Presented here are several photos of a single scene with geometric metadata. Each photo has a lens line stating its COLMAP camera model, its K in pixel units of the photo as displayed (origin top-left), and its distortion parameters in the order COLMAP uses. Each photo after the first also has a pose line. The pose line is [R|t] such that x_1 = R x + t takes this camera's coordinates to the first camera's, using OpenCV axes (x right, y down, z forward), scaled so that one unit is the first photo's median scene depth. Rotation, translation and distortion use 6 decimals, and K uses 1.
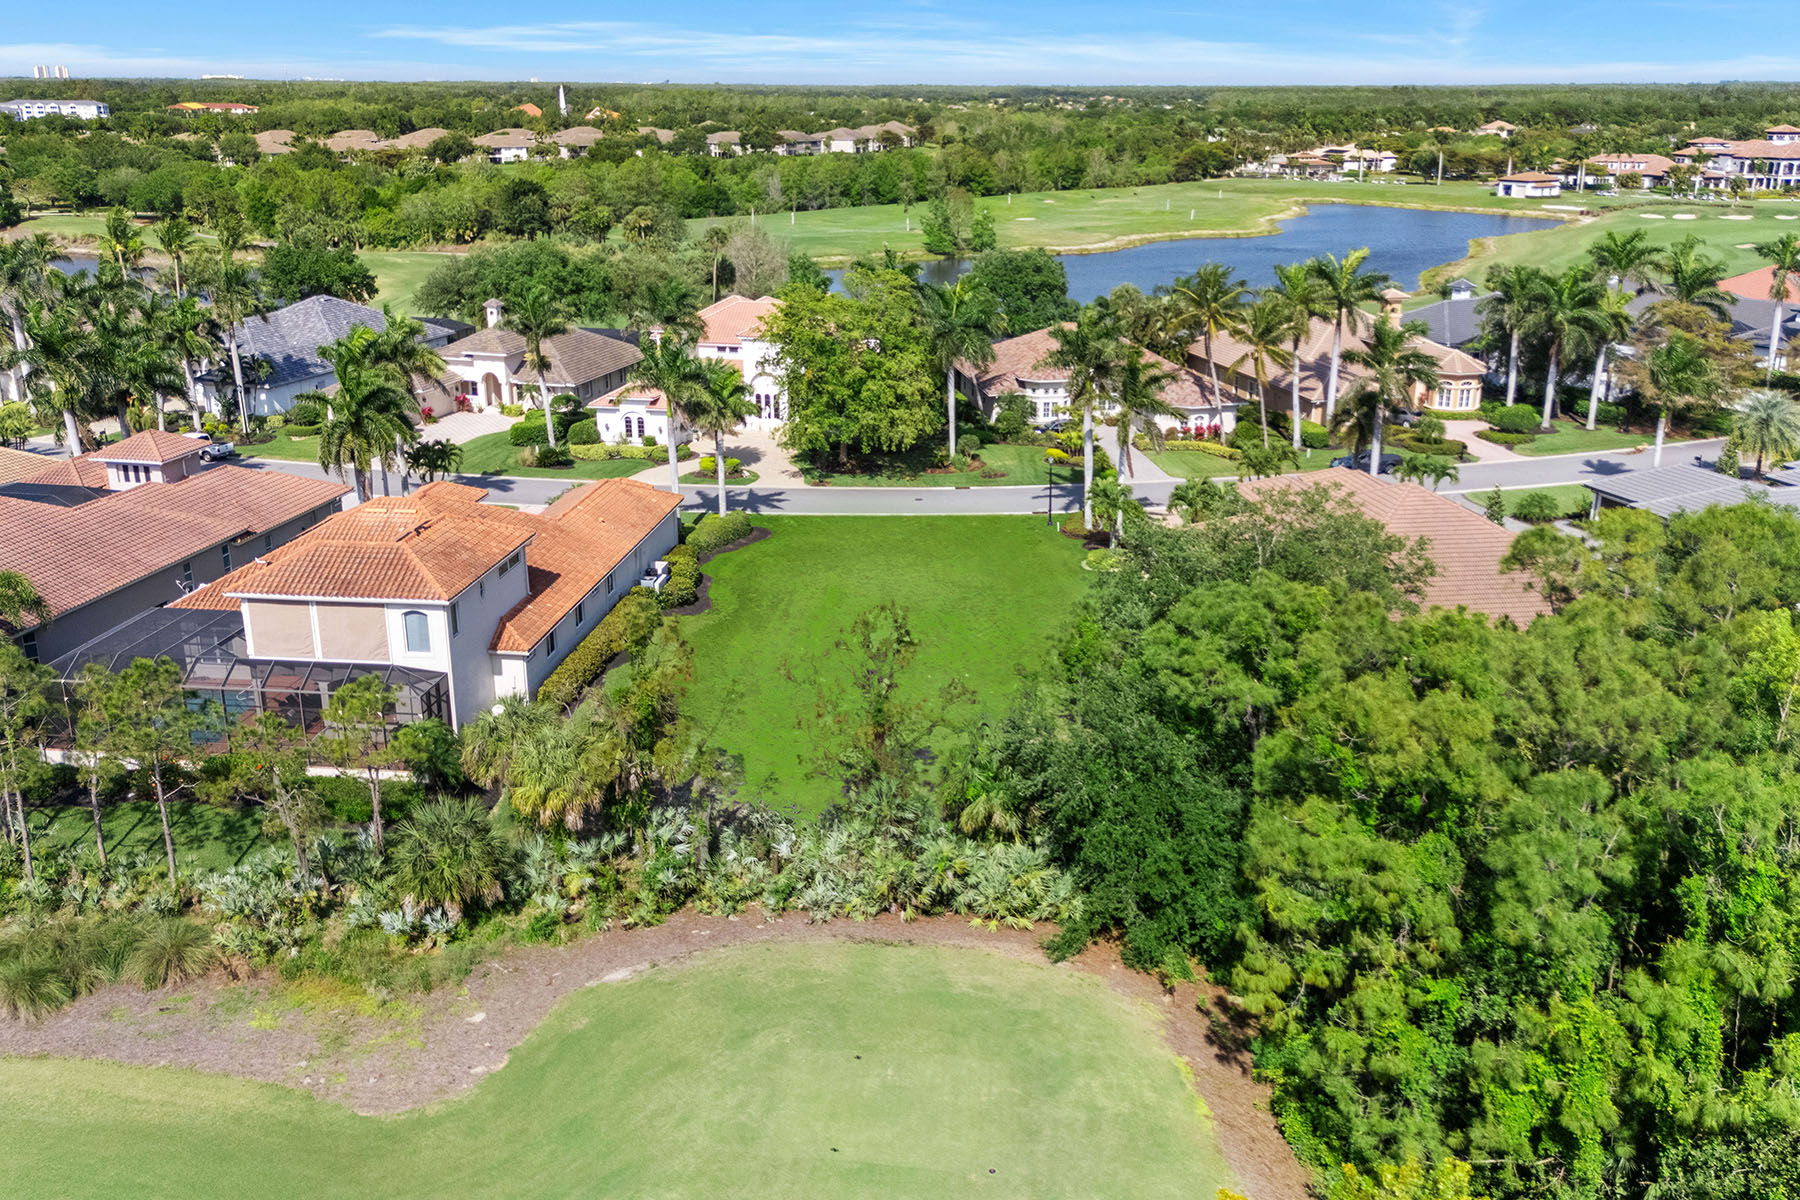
lens RADIAL K [[1566.2, 0, 900.0], [0, 1566.2, 600.0], [0, 0, 1]] dist [0.065053, -0.064382]
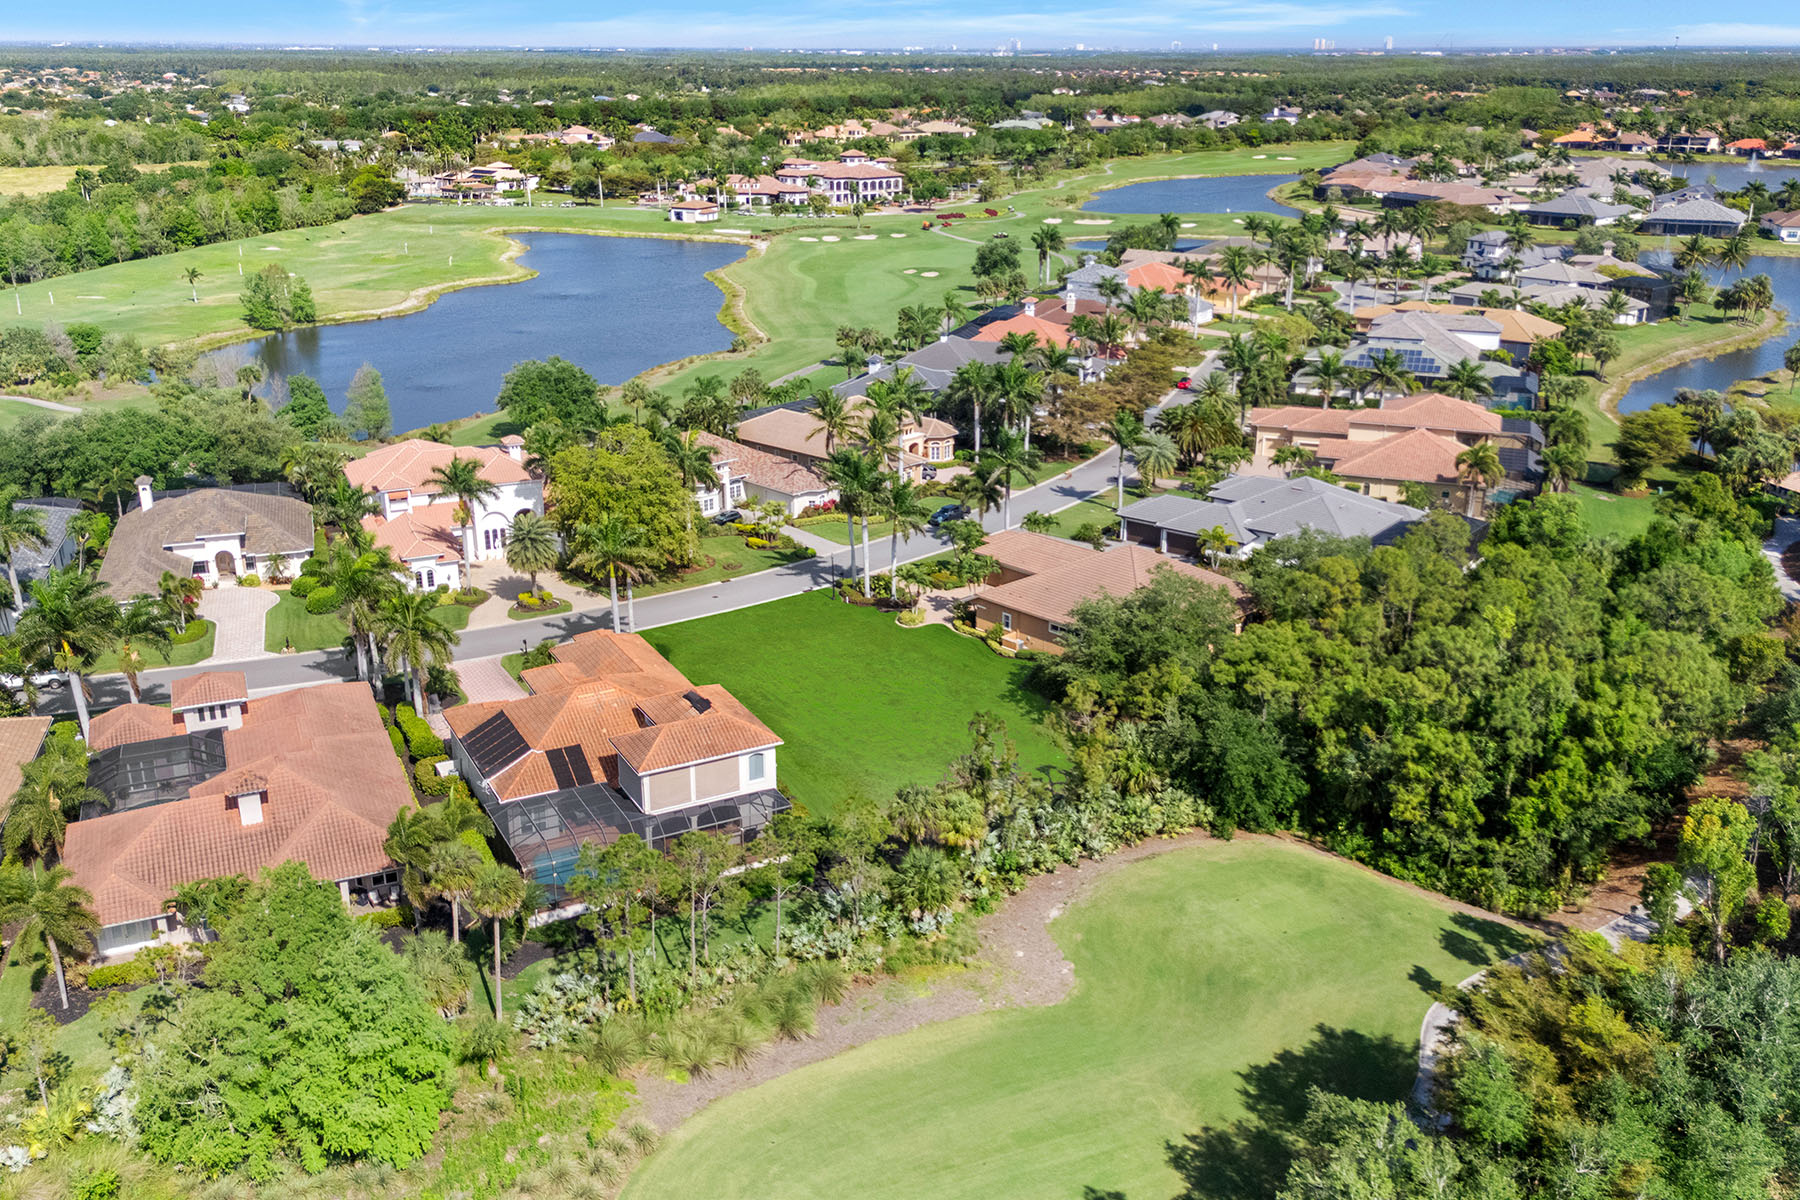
lens RADIAL K [[1566.2, 0, 900.0], [0, 1566.2, 600.0], [0, 0, 1]] dist [0.065053, -0.064382]
pose [[0.815613, -0.194350, 0.544980, -0.479065], [0.179389, 0.980424, 0.081164, -0.114961], [-0.550086, 0.031565, 0.834511, -0.175578]]
